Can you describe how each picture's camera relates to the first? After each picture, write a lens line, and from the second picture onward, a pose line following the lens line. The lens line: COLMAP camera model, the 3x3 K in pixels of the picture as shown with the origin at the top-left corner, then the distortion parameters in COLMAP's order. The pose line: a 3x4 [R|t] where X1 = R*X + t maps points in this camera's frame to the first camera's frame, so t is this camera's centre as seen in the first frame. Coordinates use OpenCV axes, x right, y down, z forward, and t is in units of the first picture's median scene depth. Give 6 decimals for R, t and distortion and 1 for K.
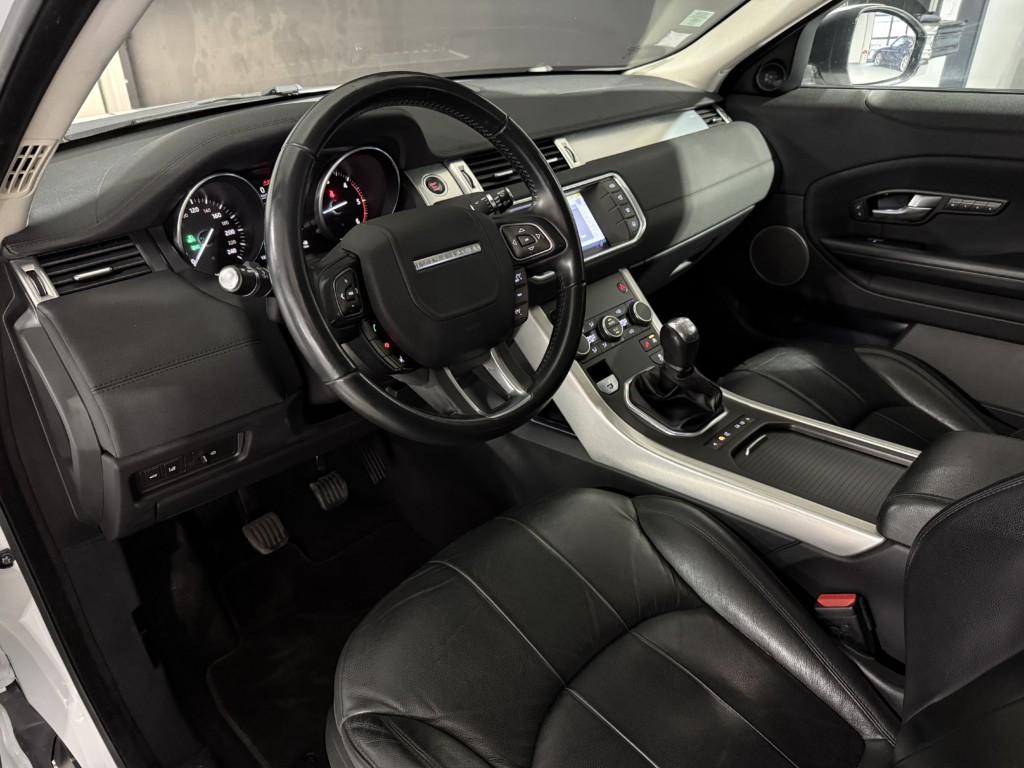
lens RADIAL K [[731.6, 0, 512.0], [0, 731.6, 384.0], [0, 0, 1]] dist [0.003944, -0.002334]
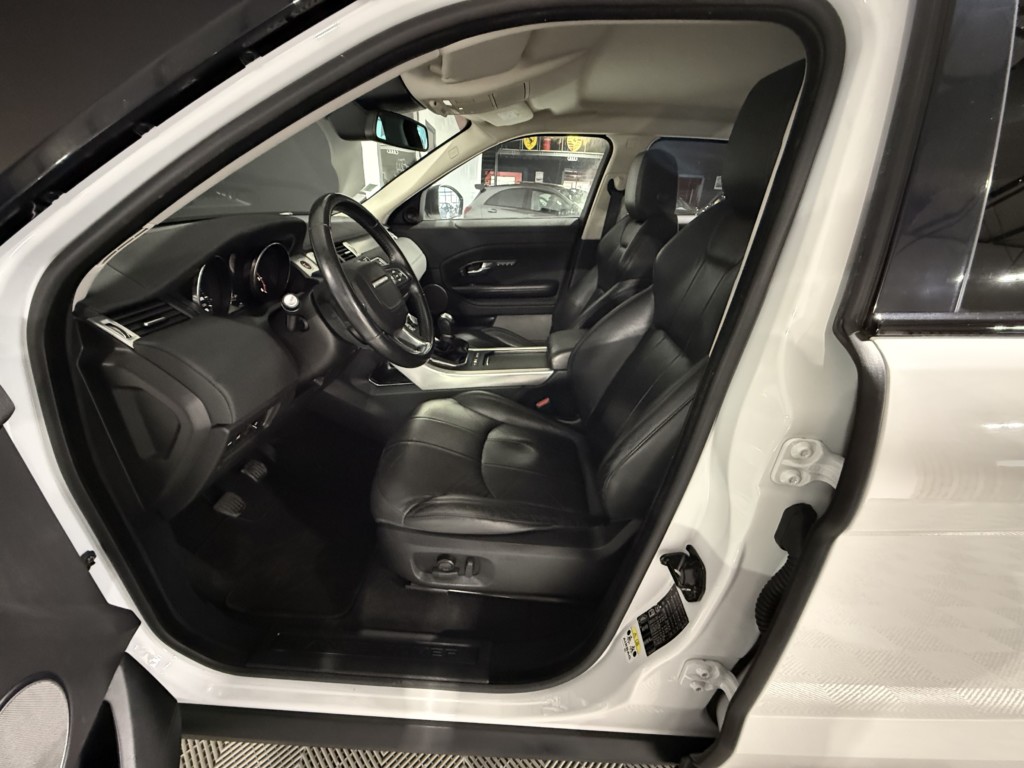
lens RADIAL K [[403.4, 0, 512.0], [0, 403.4, 384.0], [0, 0, 1]] dist [0.000111, 0.000146]
pose [[0.743685, -0.262743, 0.614734, -0.359821], [0.289754, 0.955355, 0.057793, 0.086467], [-0.602474, 0.135141, 0.786614, -0.047742]]
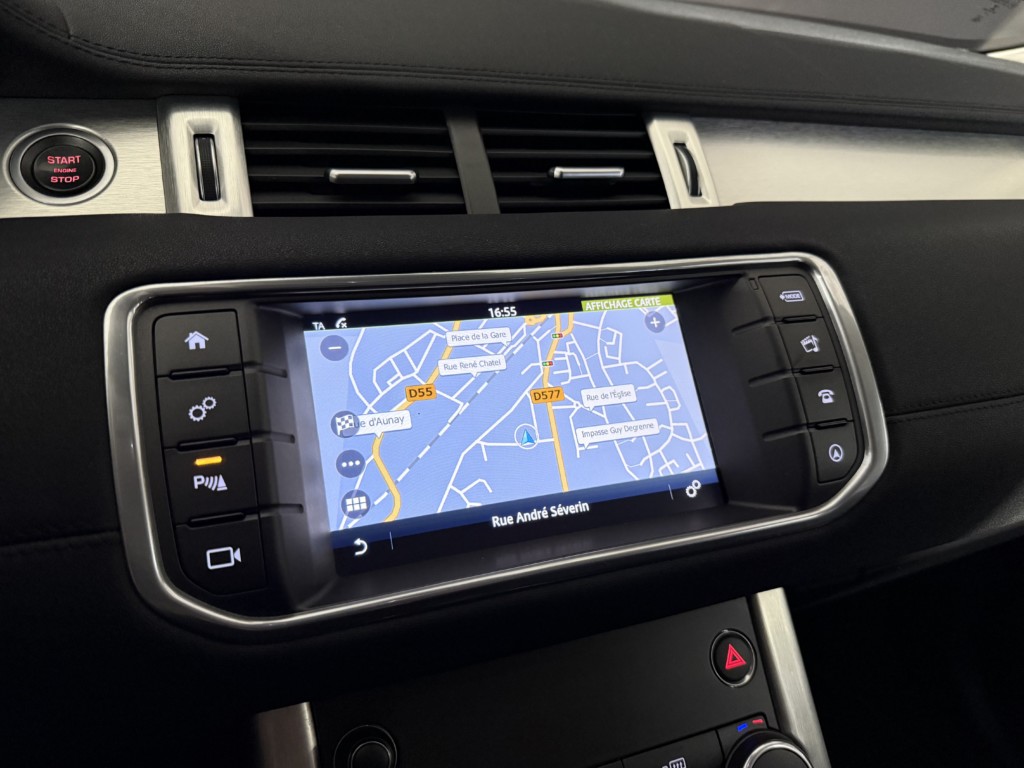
lens RADIAL K [[731.6, 0, 512.0], [0, 731.6, 384.0], [0, 0, 1]] dist [0.003944, -0.002334]
pose [[0.903959, 0.253358, -0.344482, 0.142854], [-0.274778, 0.961406, -0.013957, -0.202899], [0.327651, 0.107273, 0.938689, 0.698358]]
